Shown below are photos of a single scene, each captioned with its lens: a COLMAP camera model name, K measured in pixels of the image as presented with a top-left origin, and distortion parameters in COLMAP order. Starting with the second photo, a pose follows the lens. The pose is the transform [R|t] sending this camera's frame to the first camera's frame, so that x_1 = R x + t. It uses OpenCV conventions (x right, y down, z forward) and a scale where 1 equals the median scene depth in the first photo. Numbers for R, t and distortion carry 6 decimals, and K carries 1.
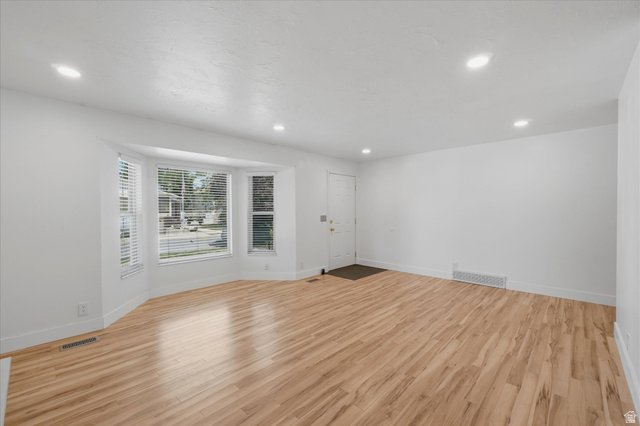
lens RADIAL K [[278.1, 0, 317.9], [0, 278.1, 213.6], [0, 0, 1]] dist [-0.002780, -0.000252]
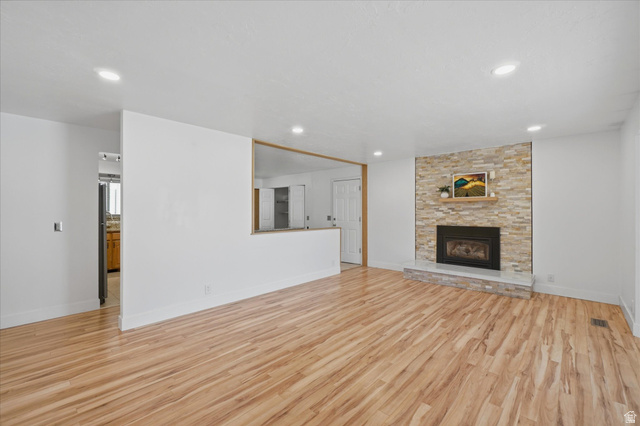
lens RADIAL K [[278.1, 0, 320.1], [0, 278.1, 213.2], [0, 0, 1]] dist [-0.002780, -0.000252]
pose [[-0.999861, 0.003354, -0.016338, 0.312114], [0.003024, 0.999792, 0.020148, -0.025417], [0.016403, 0.020095, -0.999664, 1.898606]]
